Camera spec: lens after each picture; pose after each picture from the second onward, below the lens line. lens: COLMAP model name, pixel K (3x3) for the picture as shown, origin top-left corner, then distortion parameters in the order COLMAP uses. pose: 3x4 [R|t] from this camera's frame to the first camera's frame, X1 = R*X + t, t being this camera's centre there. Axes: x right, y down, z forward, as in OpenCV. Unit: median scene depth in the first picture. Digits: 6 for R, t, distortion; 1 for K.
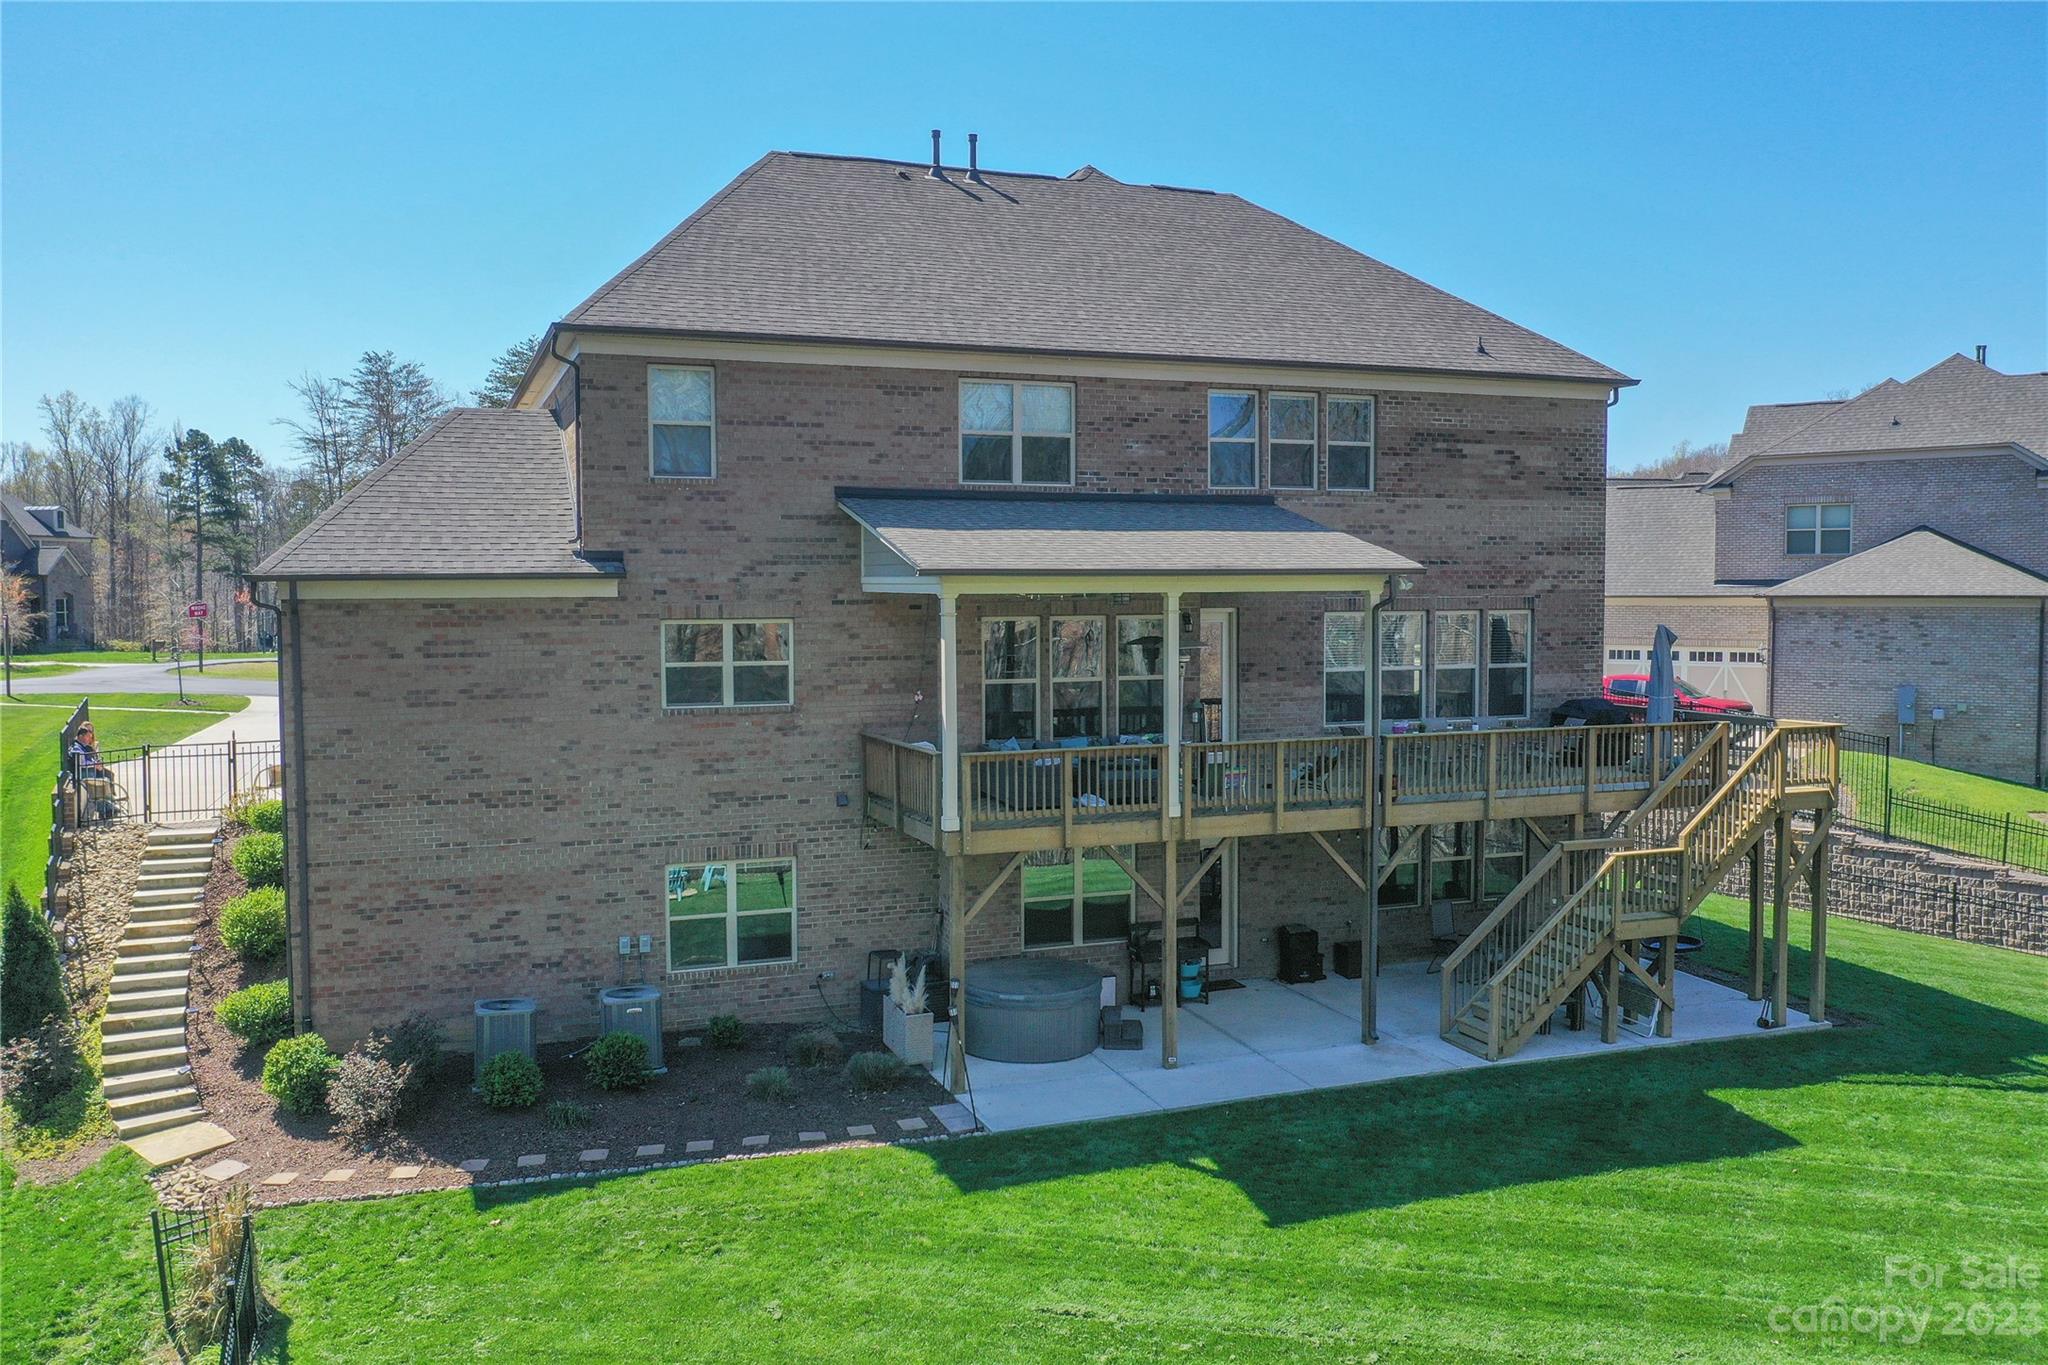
lens RADIAL K [[1608.4, 0, 1024.0], [0, 1608.4, 682.5], [0, 0, 1]] dist [-0.004062, -0.002298]
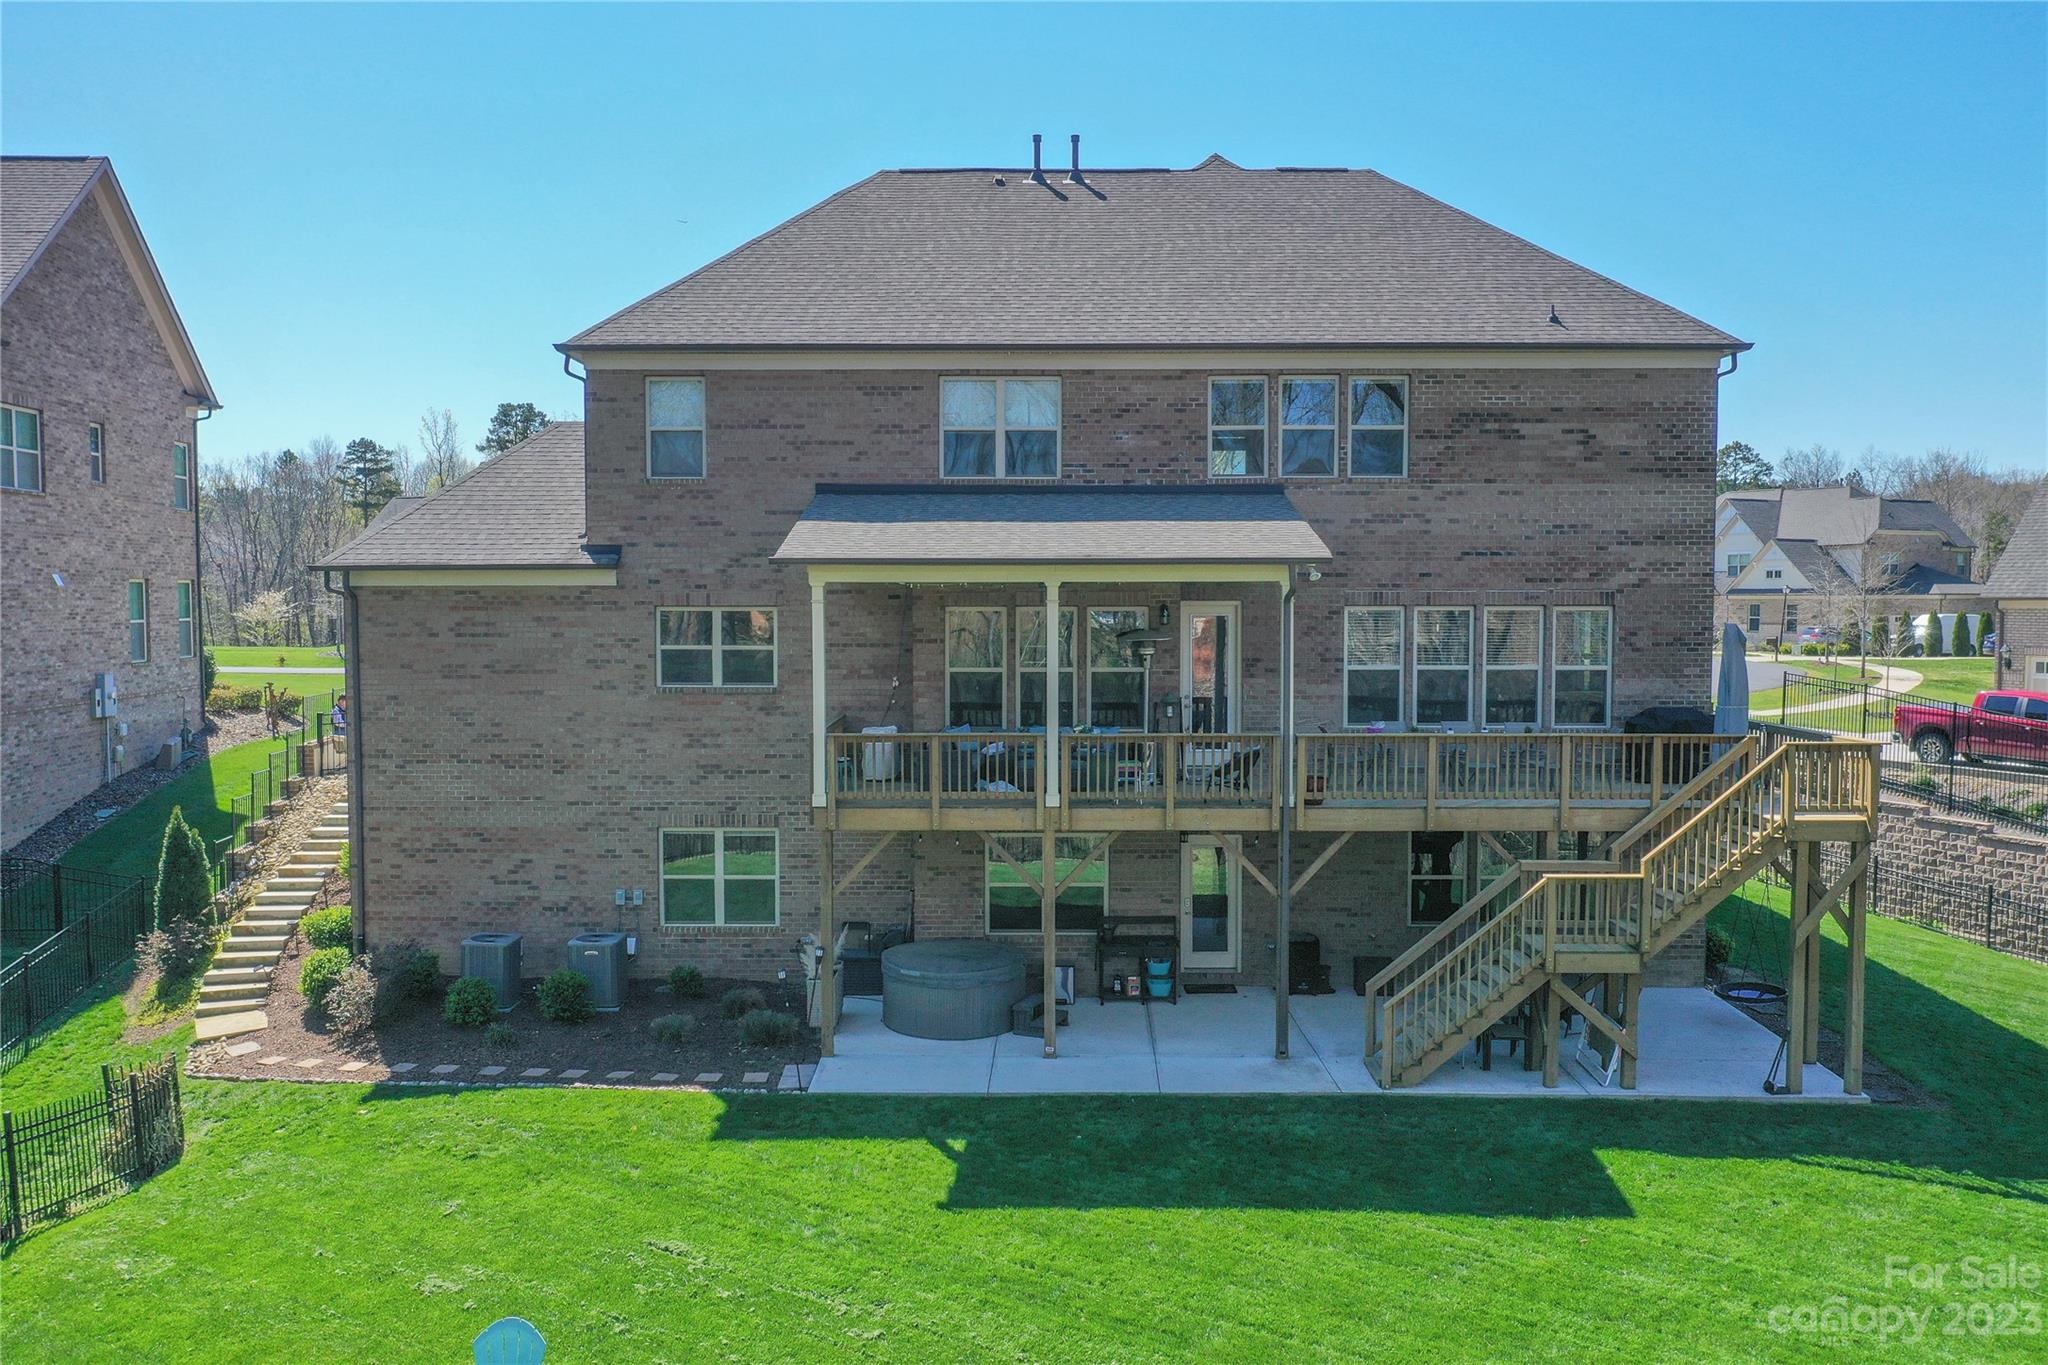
lens RADIAL K [[1608.4, 0, 1024.0], [0, 1608.4, 682.5], [0, 0, 1]] dist [-0.004062, -0.002298]
pose [[0.931515, 0.024509, -0.362877, 0.418208], [-0.025483, 0.999673, 0.002105, 0.004639], [0.362810, 0.007286, 0.931835, 0.058436]]
